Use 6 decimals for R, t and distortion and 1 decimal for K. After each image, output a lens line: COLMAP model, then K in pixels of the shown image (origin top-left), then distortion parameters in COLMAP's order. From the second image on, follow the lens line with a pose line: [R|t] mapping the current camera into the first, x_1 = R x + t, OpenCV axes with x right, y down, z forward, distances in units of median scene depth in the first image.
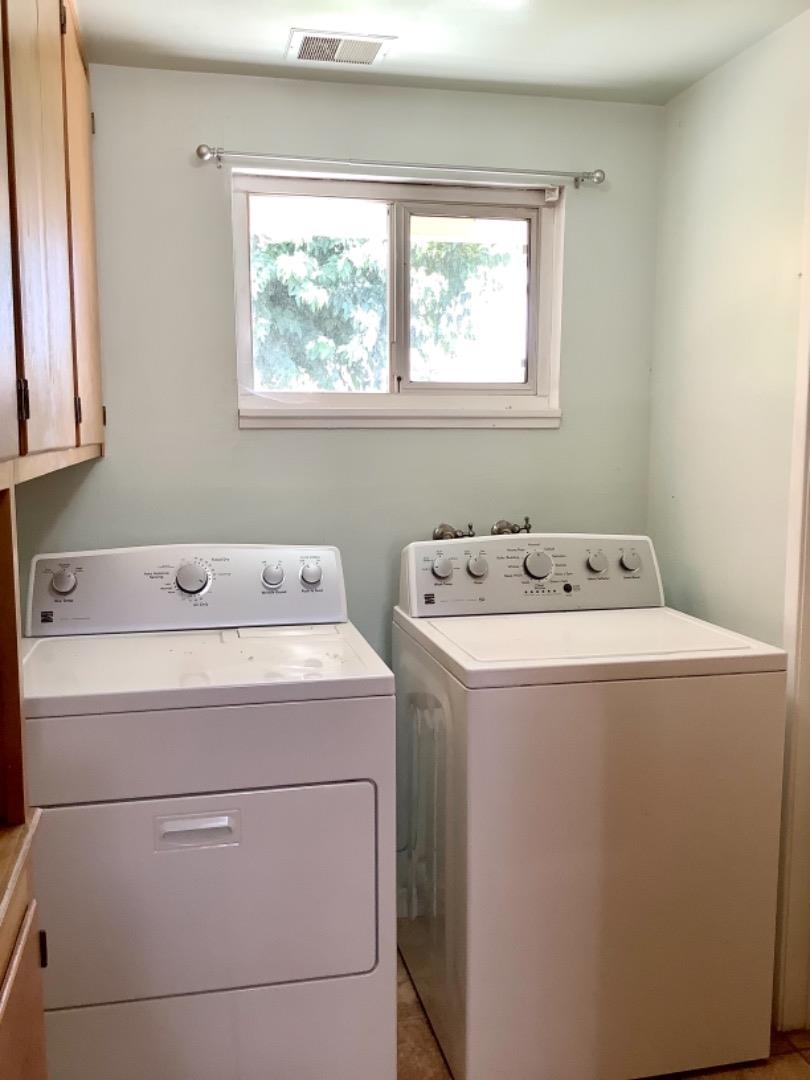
lens RADIAL K [[987.2, 0, 400.8], [0, 987.2, 552.4], [0, 0, 1]] dist [0.104521, -0.193436]
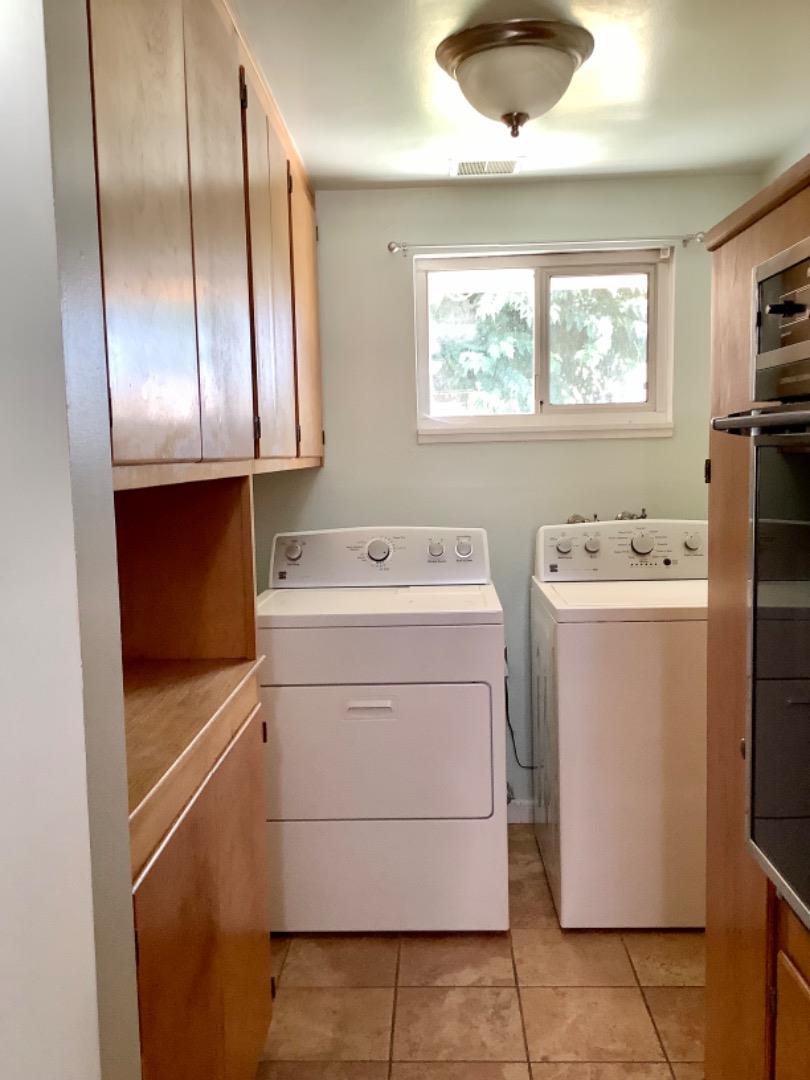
lens RADIAL K [[987.2, 0, 400.8], [0, 987.2, 552.4], [0, 0, 1]] dist [0.104521, -0.193436]
pose [[0.968827, 0.003822, -0.247709, 0.156449], [-0.008791, 0.999782, -0.018958, 0.051736], [0.247583, 0.020544, 0.968649, -0.329146]]
